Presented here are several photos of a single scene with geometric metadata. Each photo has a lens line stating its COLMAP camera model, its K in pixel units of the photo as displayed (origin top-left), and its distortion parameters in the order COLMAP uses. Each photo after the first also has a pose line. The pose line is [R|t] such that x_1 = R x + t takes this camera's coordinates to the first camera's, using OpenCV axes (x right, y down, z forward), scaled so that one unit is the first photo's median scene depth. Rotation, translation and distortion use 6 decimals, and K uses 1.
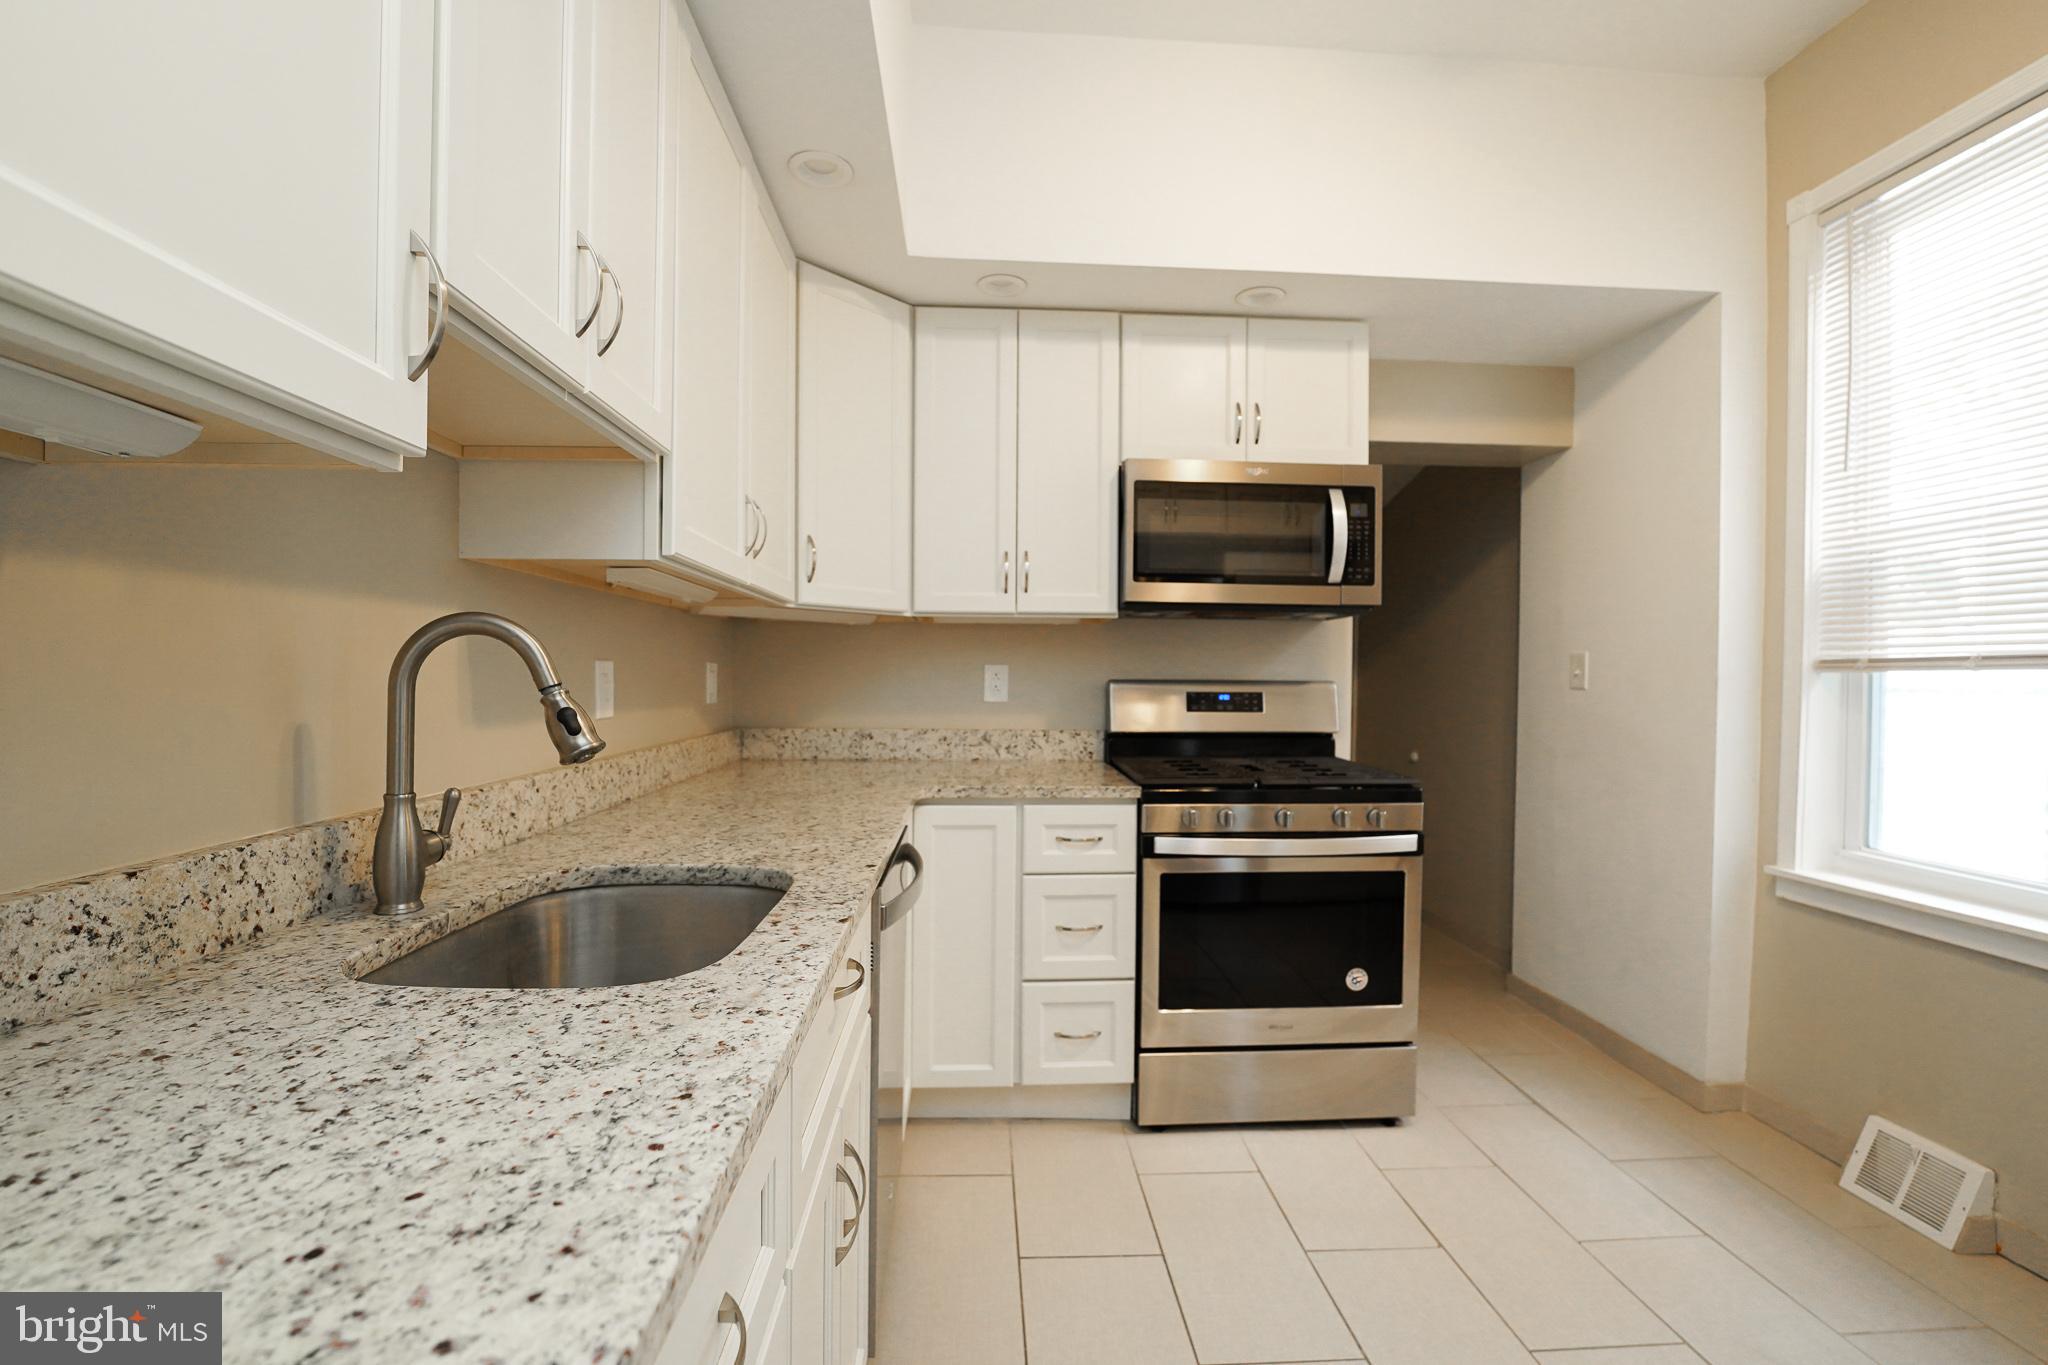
lens RADIAL K [[885.2, 0, 1024.0], [0, 885.2, 682.5], [0, 0, 1]] dist [-0.002875, -0.000355]
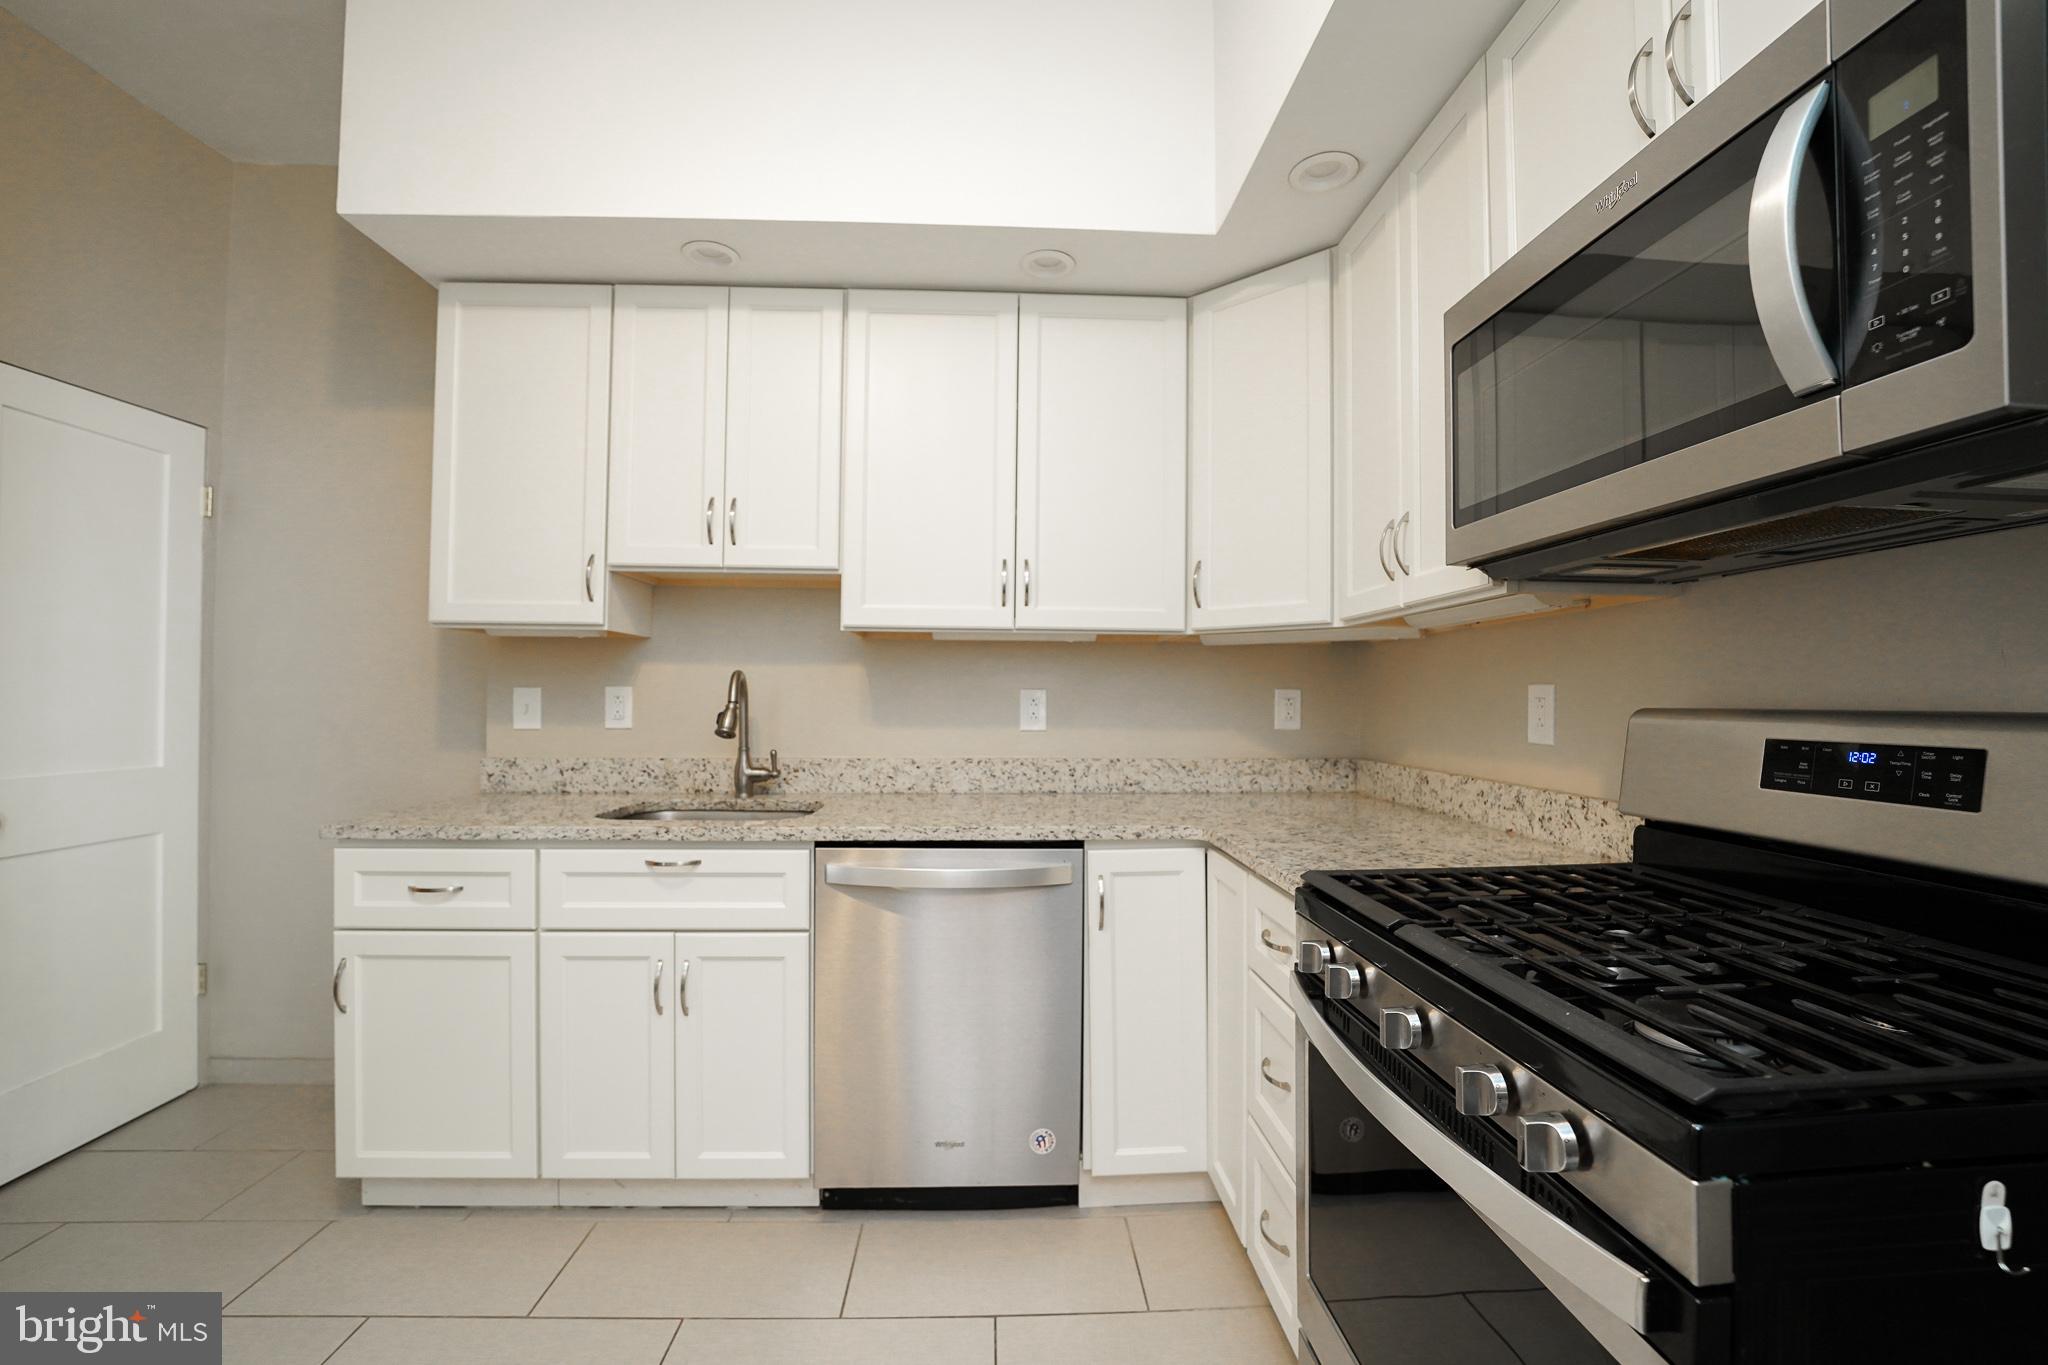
lens RADIAL K [[842.5, 0, 1023.0], [0, 842.5, 683.7], [0, 0, 1]] dist [-0.029277, 0.000599]
pose [[-0.014052, -0.024527, -0.999600, 0.635301], [-0.014430, 0.999600, -0.024324, -0.000721], [0.999797, 0.014083, -0.014401, 0.734987]]
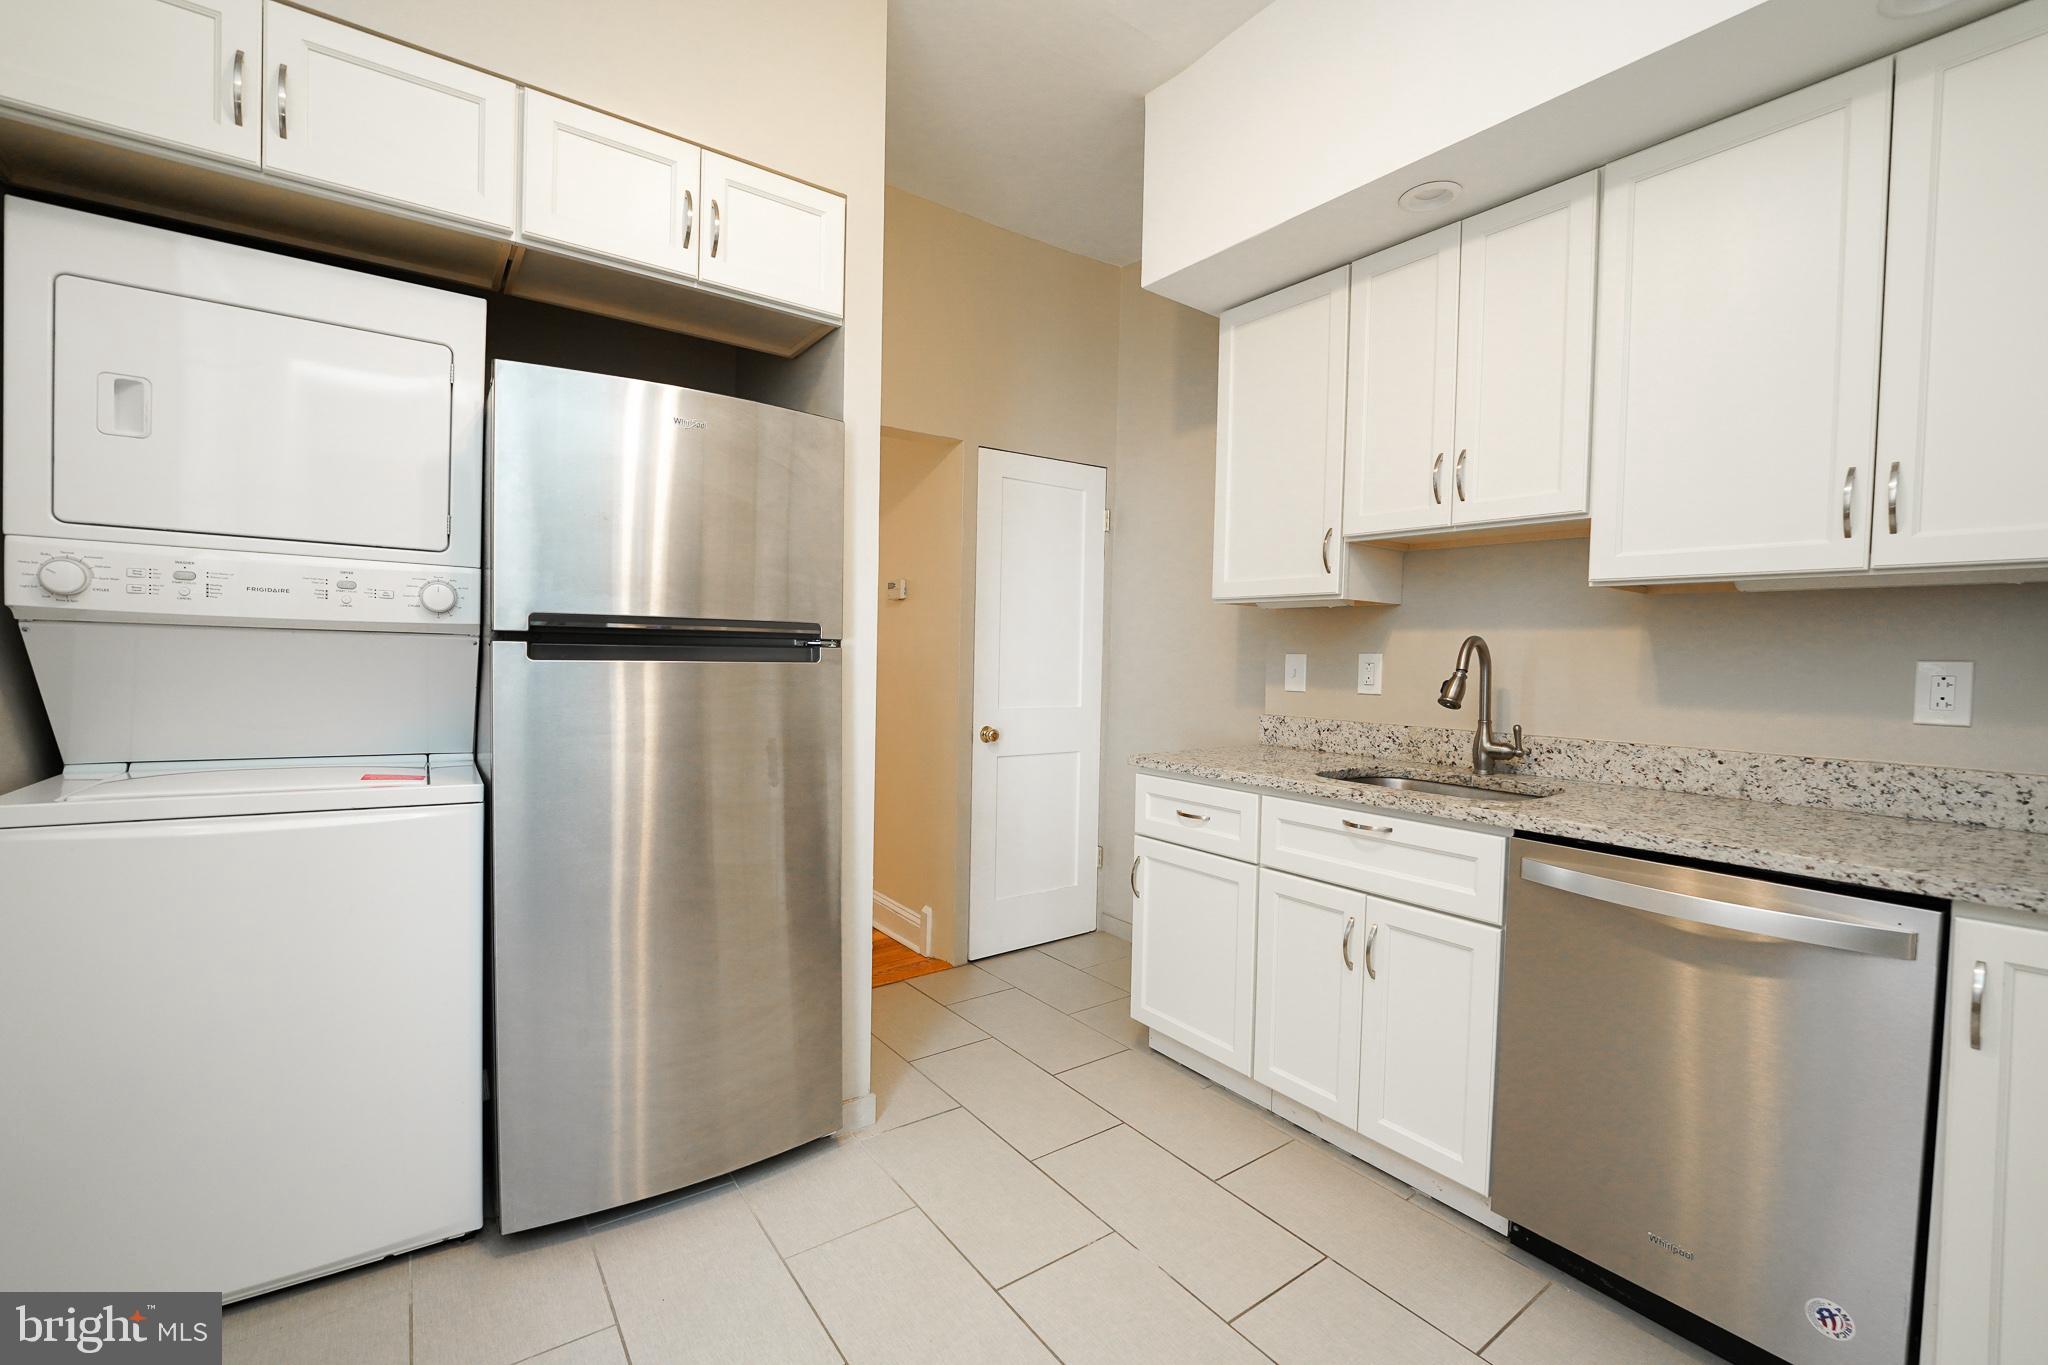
lens RADIAL K [[855.2, 0, 1023.3], [0, 855.2, 684.2], [0, 0, 1]] dist [-0.027618, 0.002868]
pose [[-0.839328, -0.007405, -0.543576, 0.572489], [-0.032276, 0.998822, 0.036230, -0.001182], [0.542667, 0.047954, -0.838578, 0.880866]]
